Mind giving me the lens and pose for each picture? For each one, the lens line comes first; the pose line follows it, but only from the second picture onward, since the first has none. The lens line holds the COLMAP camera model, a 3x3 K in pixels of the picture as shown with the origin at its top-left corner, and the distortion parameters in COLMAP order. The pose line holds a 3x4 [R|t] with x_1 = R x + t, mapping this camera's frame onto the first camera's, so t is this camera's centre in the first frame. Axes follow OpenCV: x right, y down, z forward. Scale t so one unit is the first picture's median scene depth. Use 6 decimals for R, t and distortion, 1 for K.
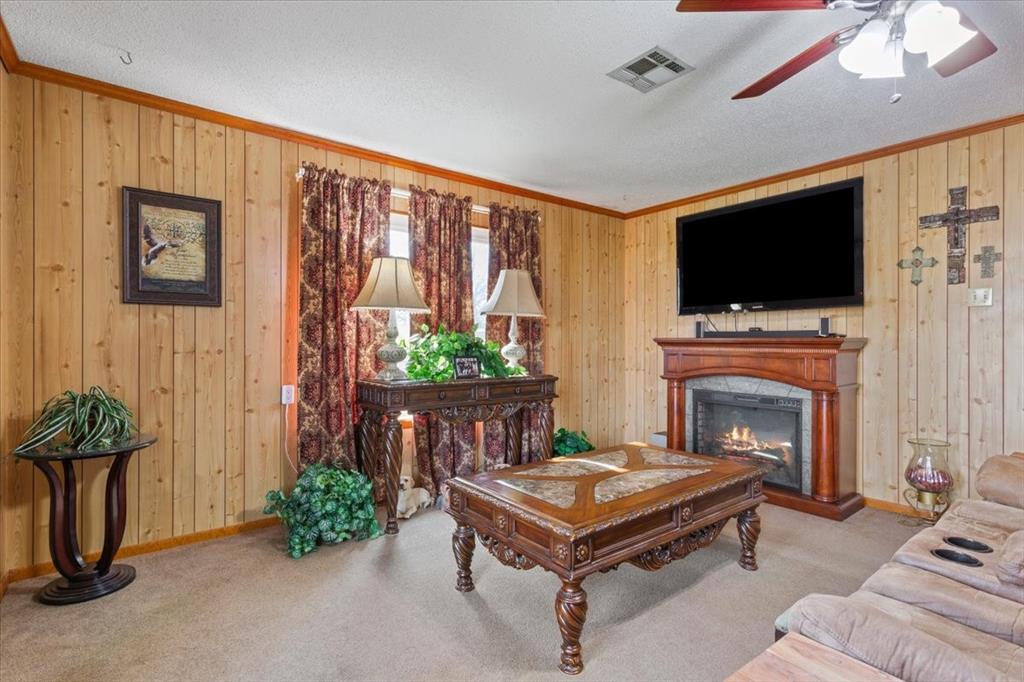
lens RADIAL K [[487.7, 0, 510.2], [0, 487.7, 342.7], [0, 0, 1]] dist [0.003295, 0.000397]
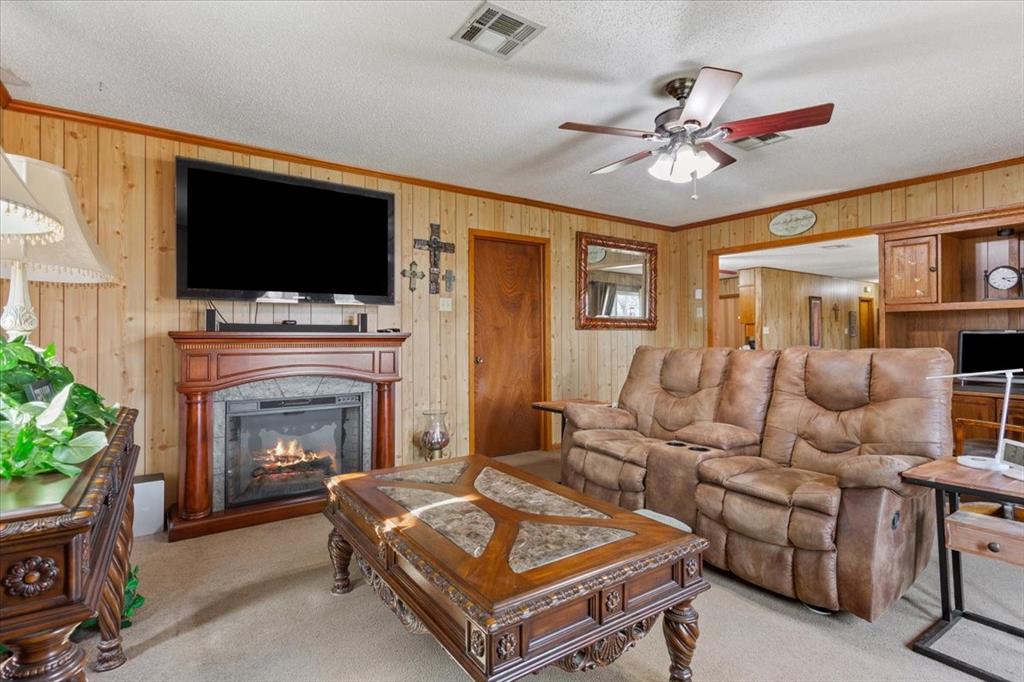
lens RADIAL K [[513.8, 0, 481.0], [0, 513.8, 322.5], [0, 0, 1]] dist [0.011045, 0.001550]
pose [[0.058878, 0.024543, 0.997963, -0.511266], [0.004985, 0.999678, -0.024880, -0.002610], [-0.998253, 0.006440, 0.058737, 0.774944]]
